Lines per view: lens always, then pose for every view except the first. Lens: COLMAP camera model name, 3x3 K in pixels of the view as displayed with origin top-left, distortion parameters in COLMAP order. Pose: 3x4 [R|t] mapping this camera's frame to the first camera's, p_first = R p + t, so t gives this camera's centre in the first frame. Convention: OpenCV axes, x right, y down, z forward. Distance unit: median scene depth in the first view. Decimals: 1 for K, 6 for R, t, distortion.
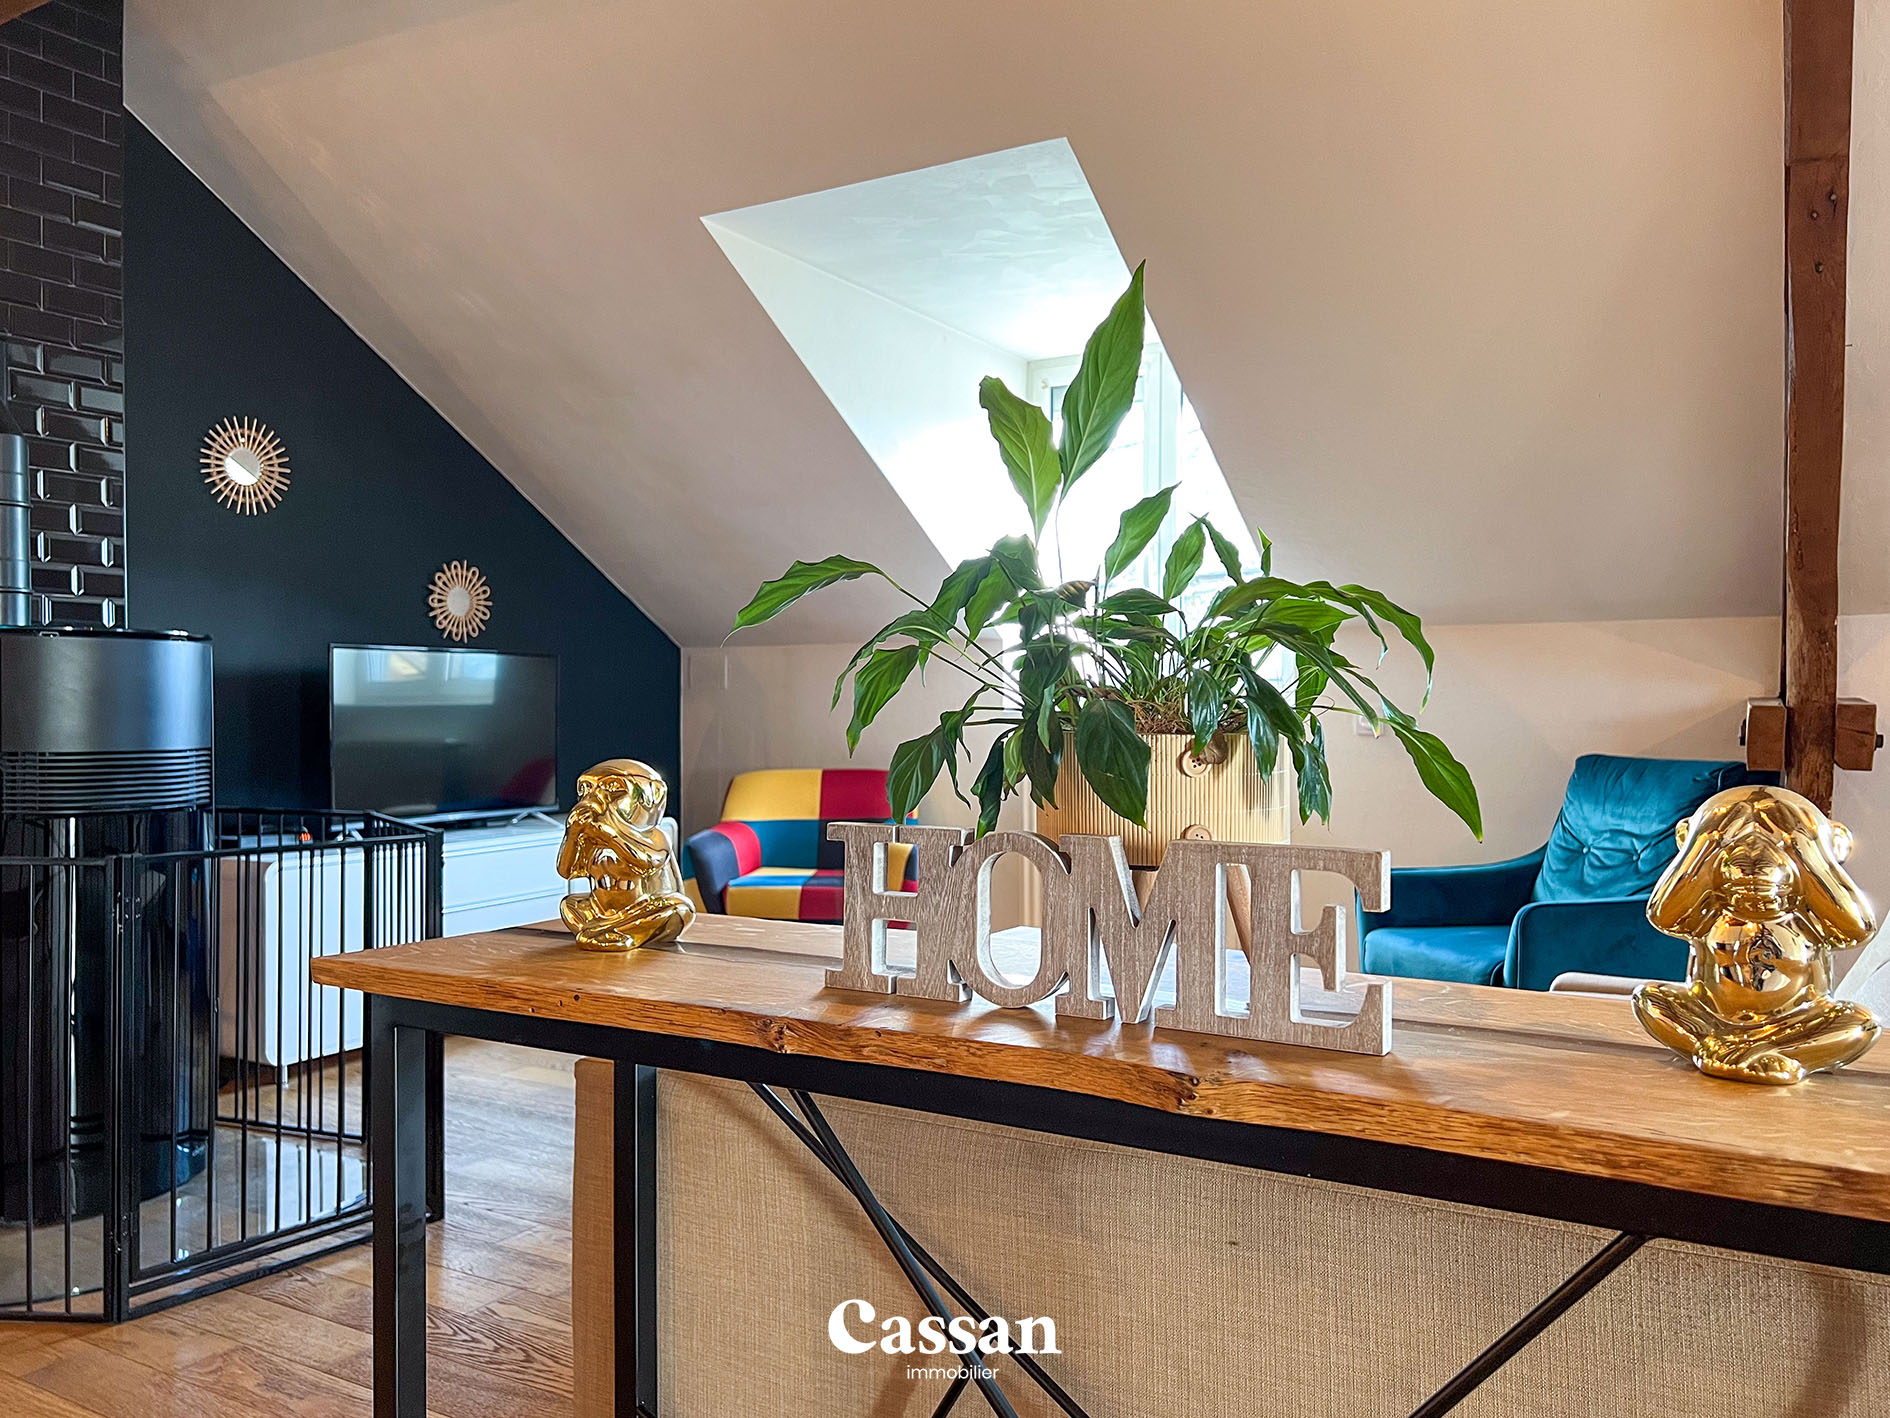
lens RADIAL K [[1433.9, 0, 945.0], [0, 1433.9, 747.1], [0, 0, 1]] dist [-0.038791, 0.000875]
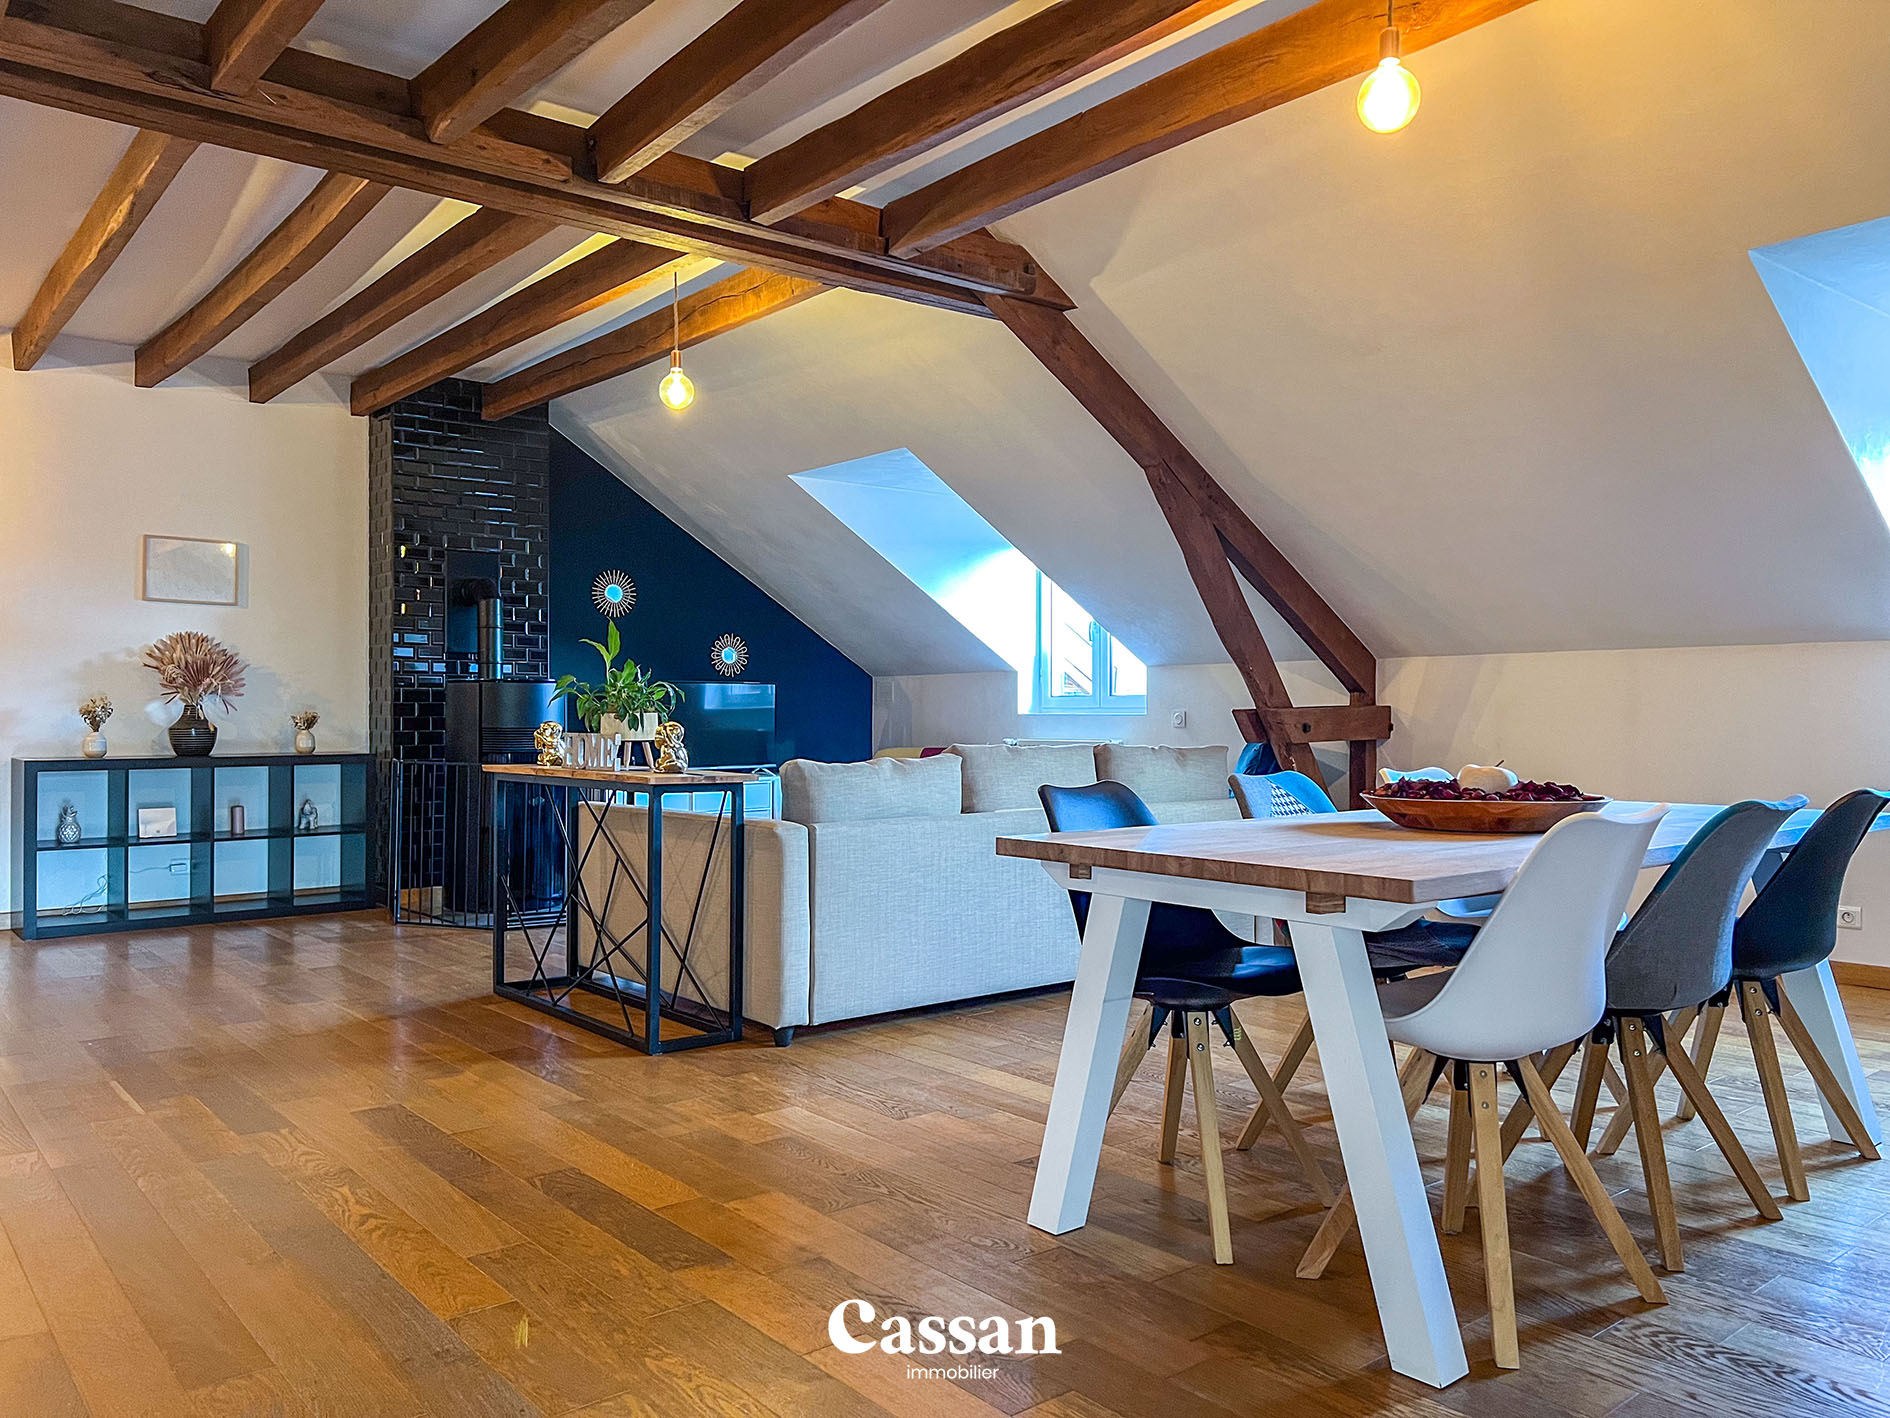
lens RADIAL K [[1425.9, 0, 957.3], [0, 1425.9, 718.7], [0, 0, 1]] dist [0.103466, -0.202687]
pose [[0.932230, 0.003130, -0.361852, 0.716922], [-0.011372, 0.999722, -0.020648, 0.019906], [0.361687, 0.023363, 0.932007, -0.747675]]
